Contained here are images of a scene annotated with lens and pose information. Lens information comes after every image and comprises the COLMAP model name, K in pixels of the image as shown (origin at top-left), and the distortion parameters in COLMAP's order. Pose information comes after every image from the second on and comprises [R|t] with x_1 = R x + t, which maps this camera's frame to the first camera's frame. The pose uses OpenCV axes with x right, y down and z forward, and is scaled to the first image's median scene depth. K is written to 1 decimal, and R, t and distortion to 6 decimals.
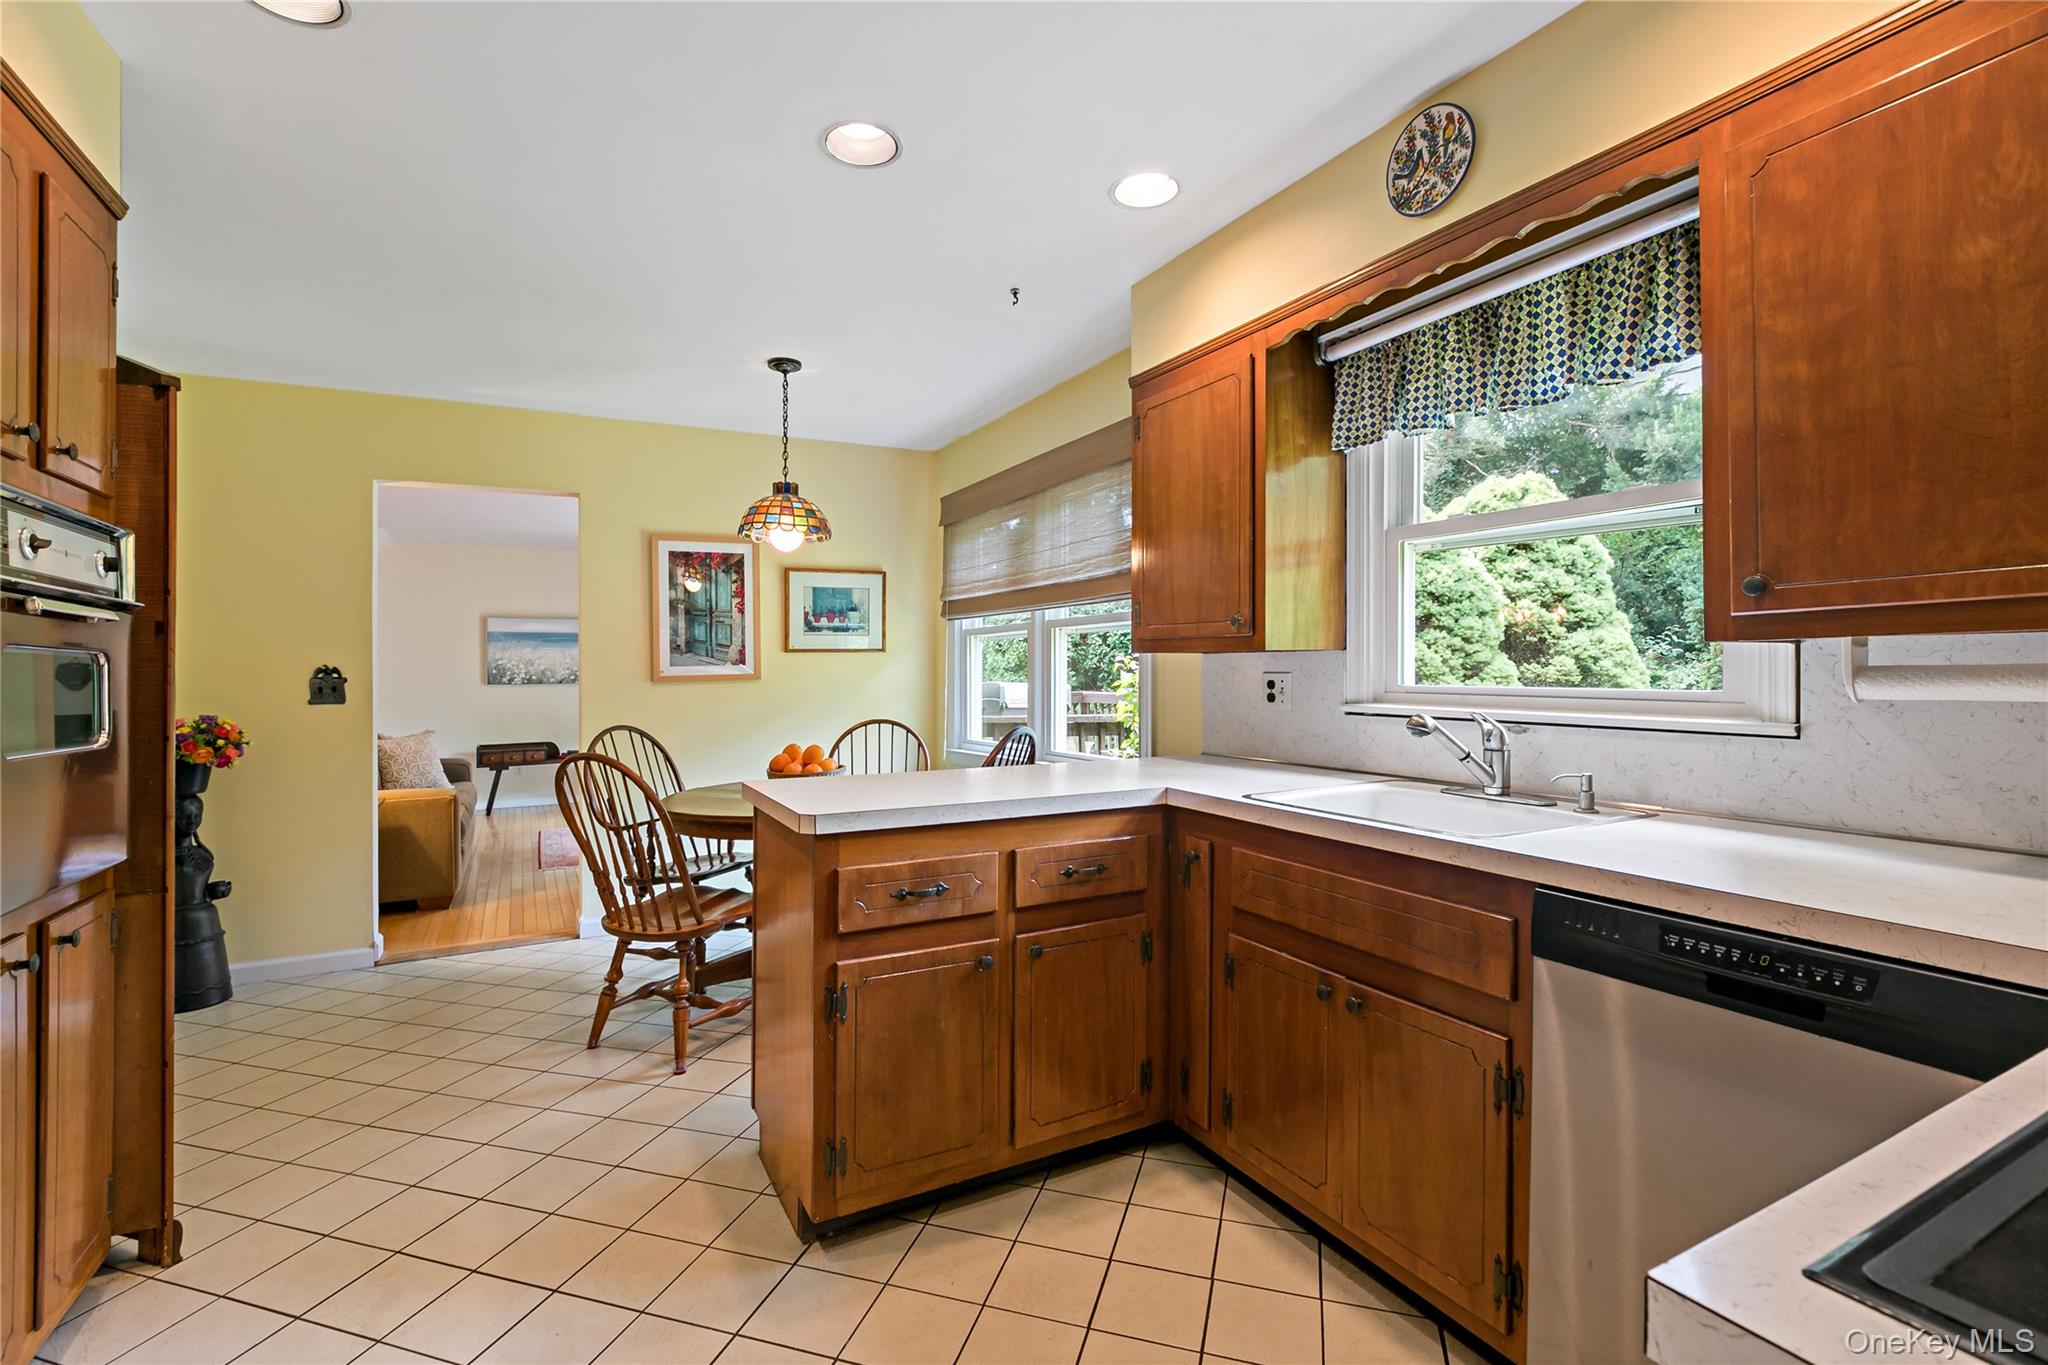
lens RADIAL K [[930.3, 0, 1014.7], [0, 930.3, 667.1], [0, 0, 1]] dist [-0.000810, 0.000661]
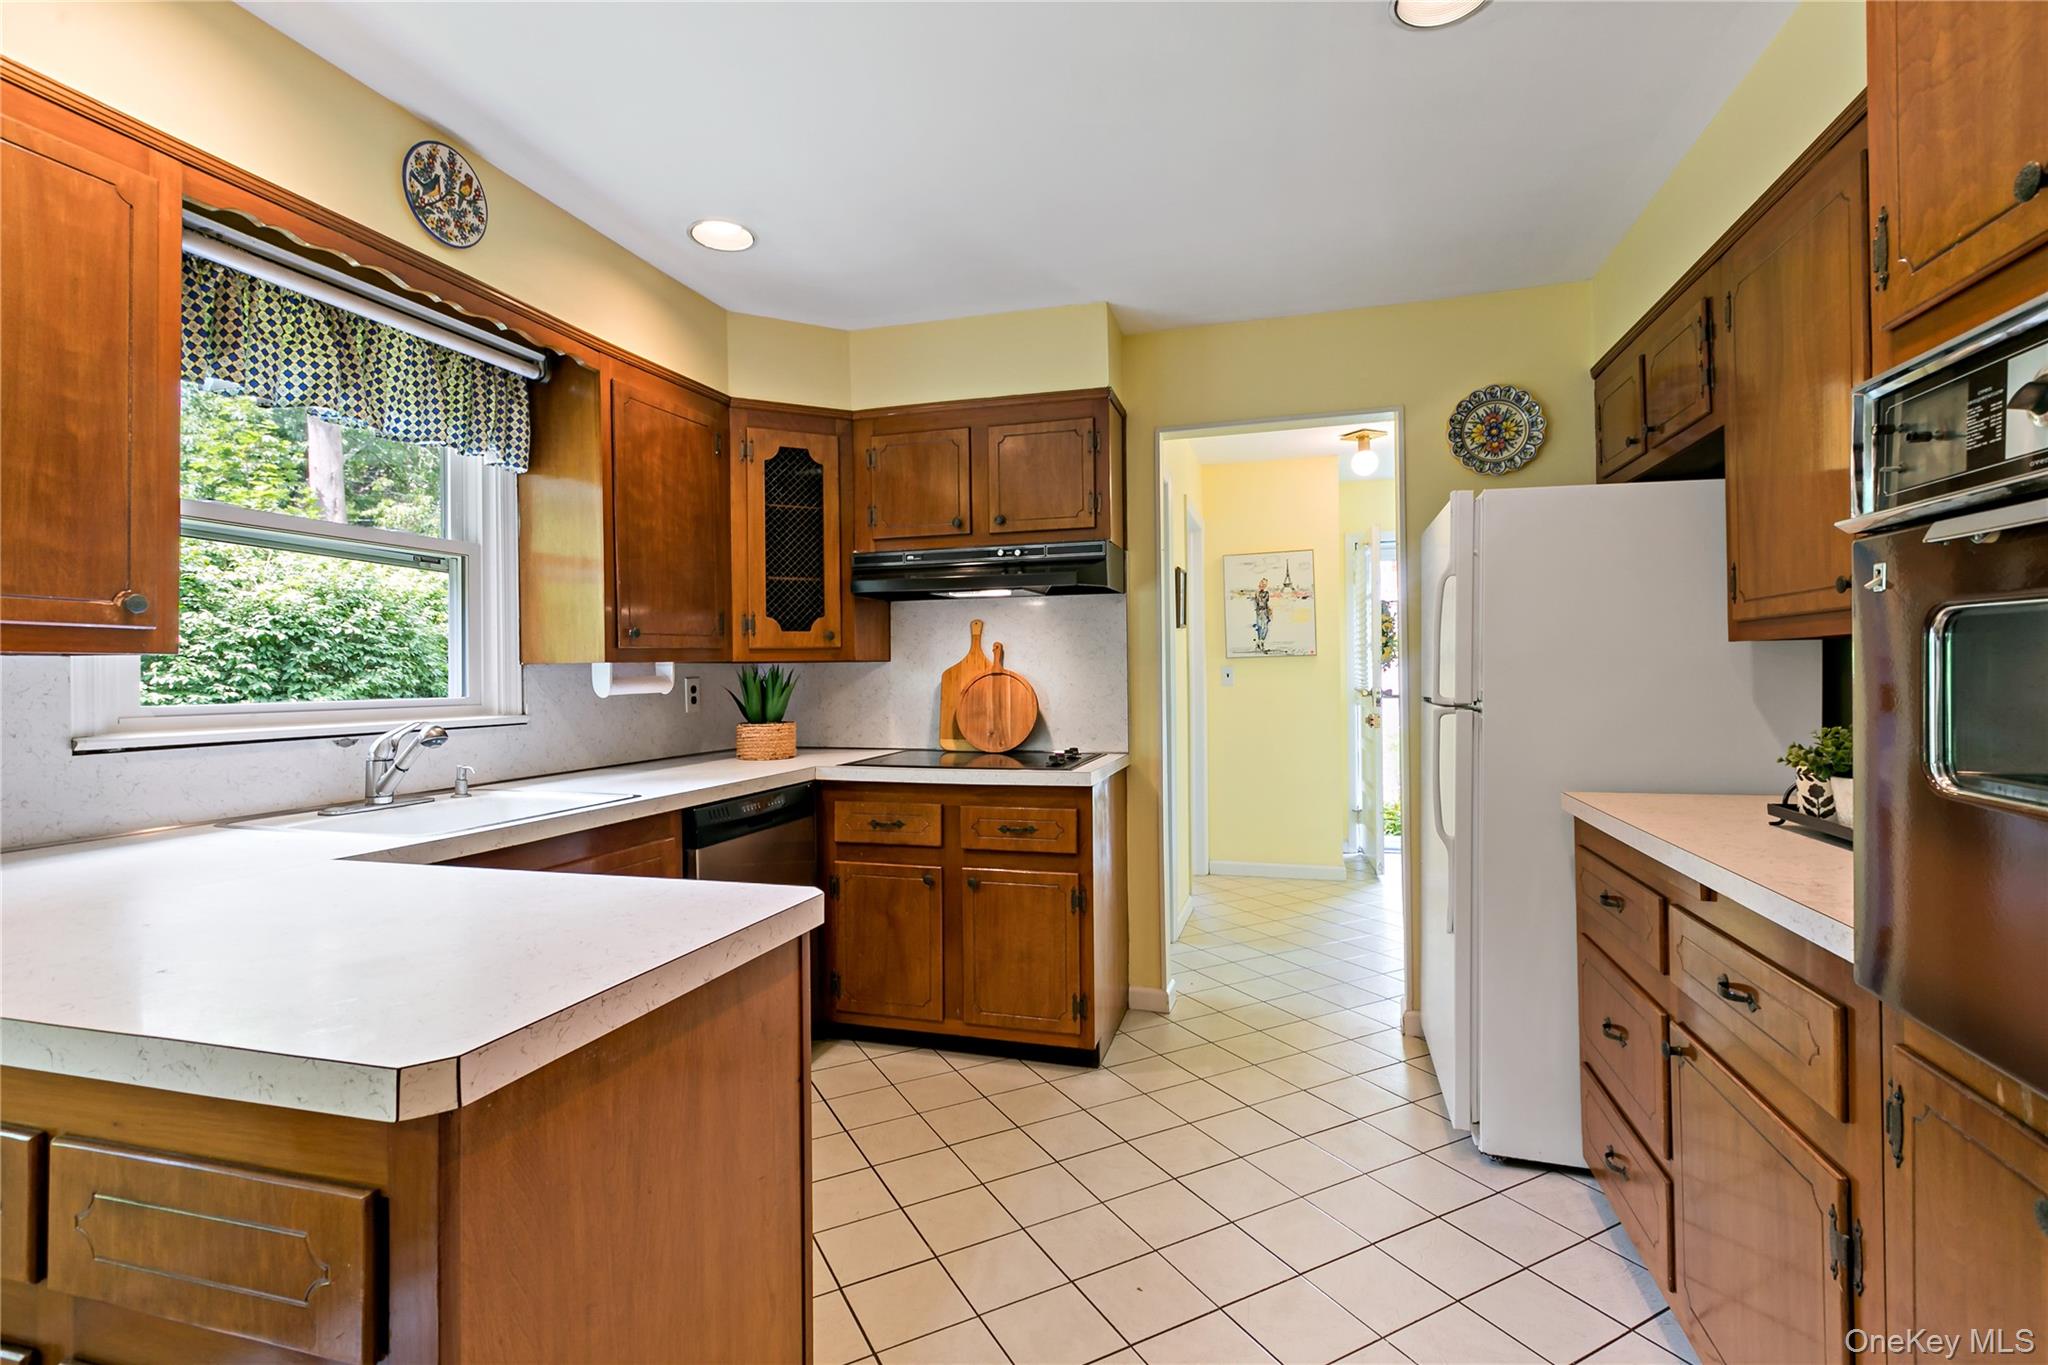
lens RADIAL K [[930.3, 0, 1023.4], [0, 930.3, 673.3], [0, 0, 1]] dist [-0.000810, 0.000661]
pose [[-0.712567, 0.020095, 0.701316, -0.176167], [0.019768, 0.999768, -0.008562, 0.003304], [-0.701325, 0.007763, -0.712799, 0.309217]]
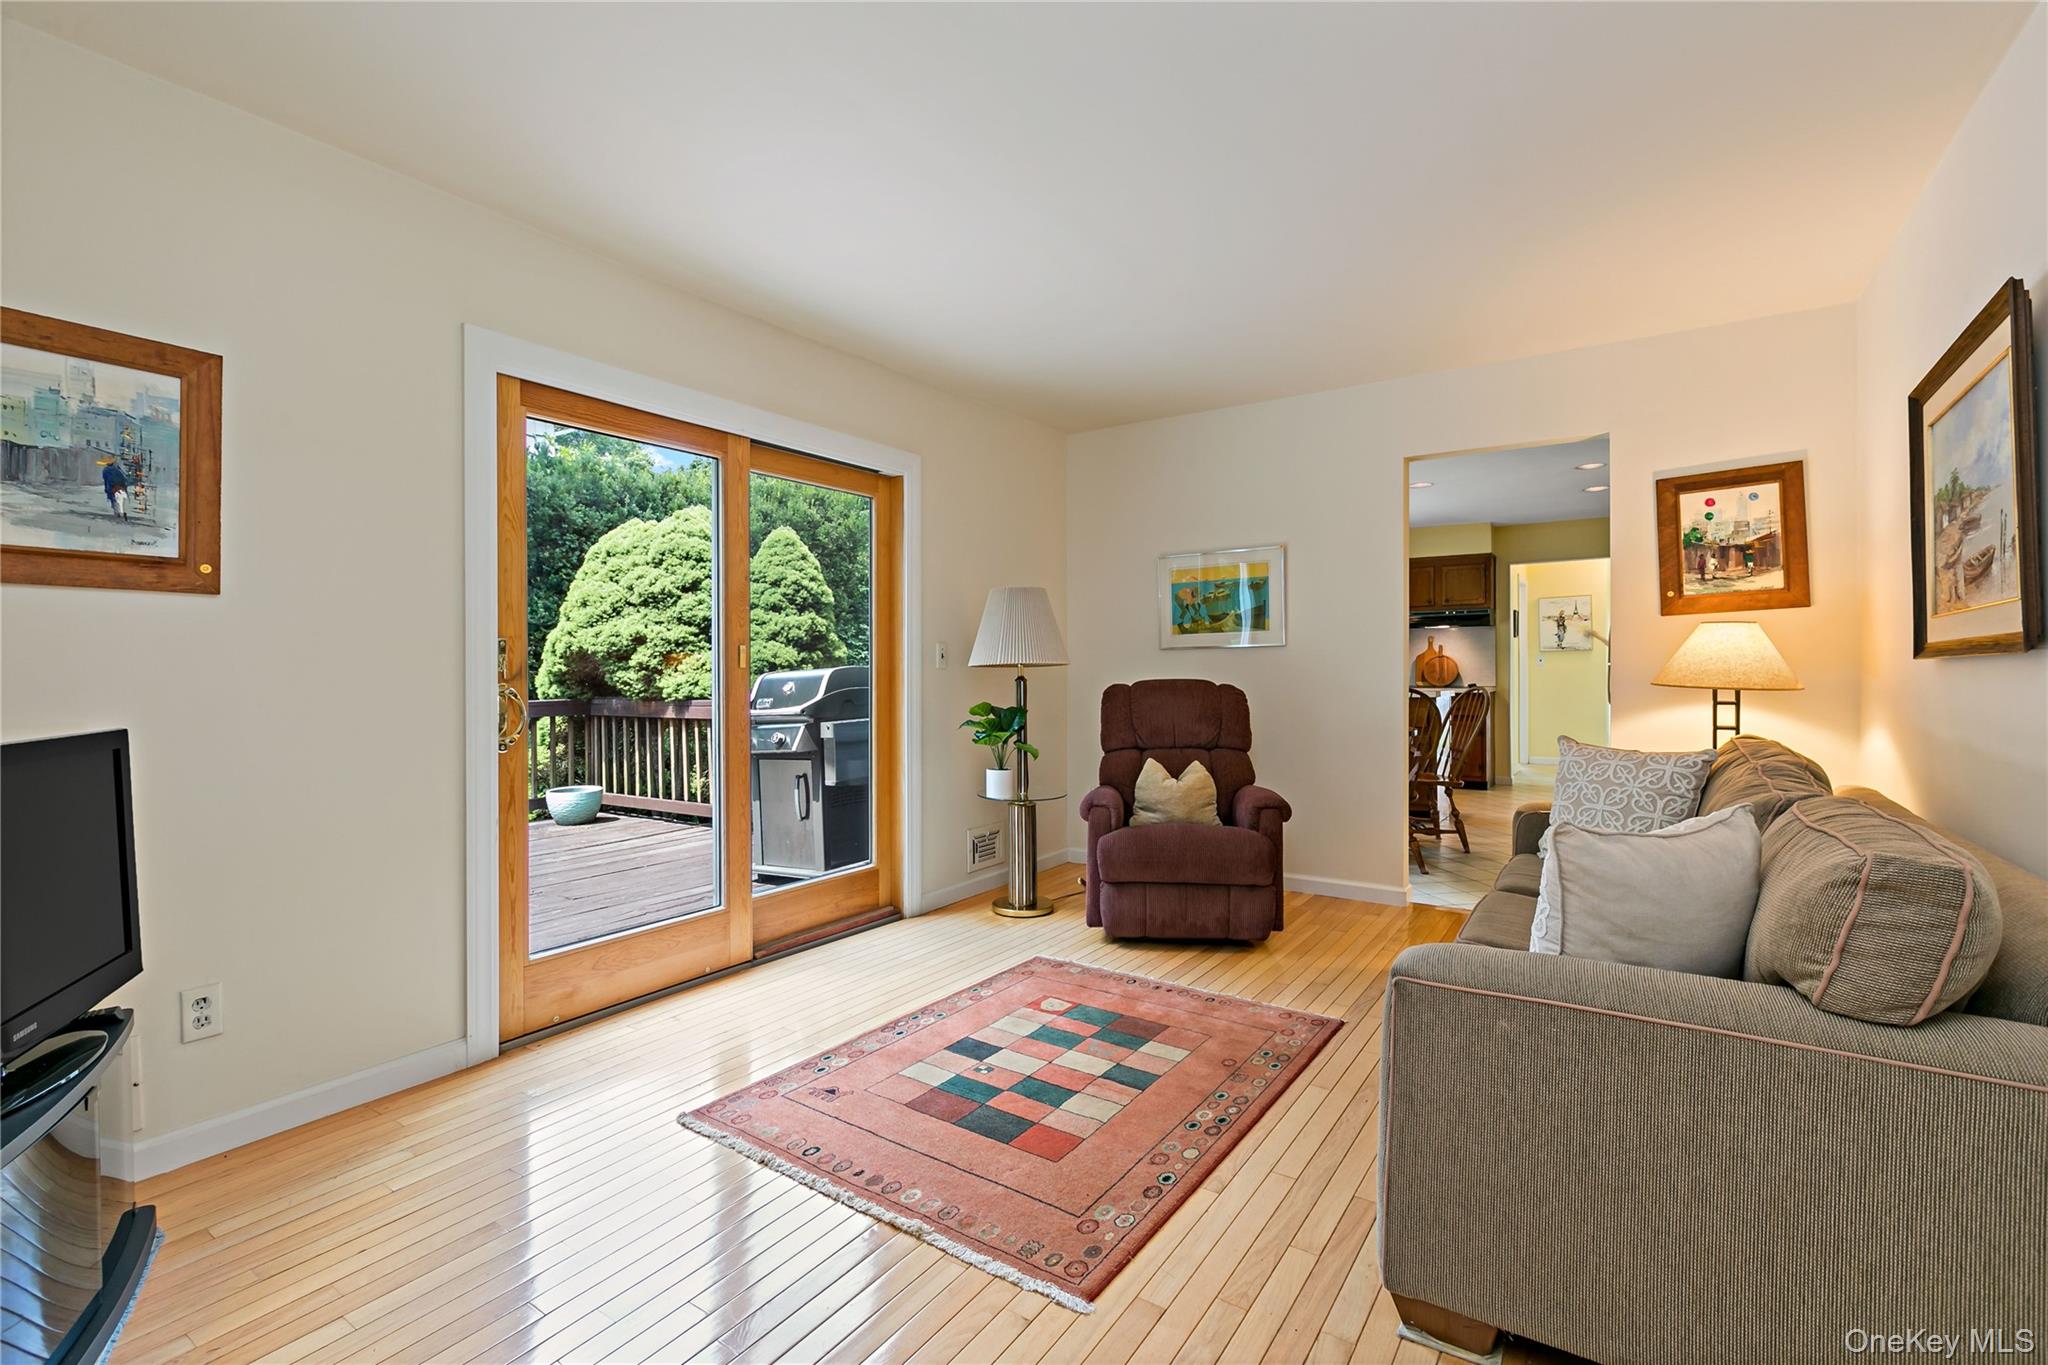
lens RADIAL K [[930.3, 0, 1012.0], [0, 930.3, 681.7], [0, 0, 1]] dist [-0.000810, 0.000661]
pose [[-0.465270, 0.006431, 0.885145, -0.616266], [0.012293, 0.999924, -0.000803, 0.023968], [-0.885083, 0.010508, -0.465314, 0.985666]]
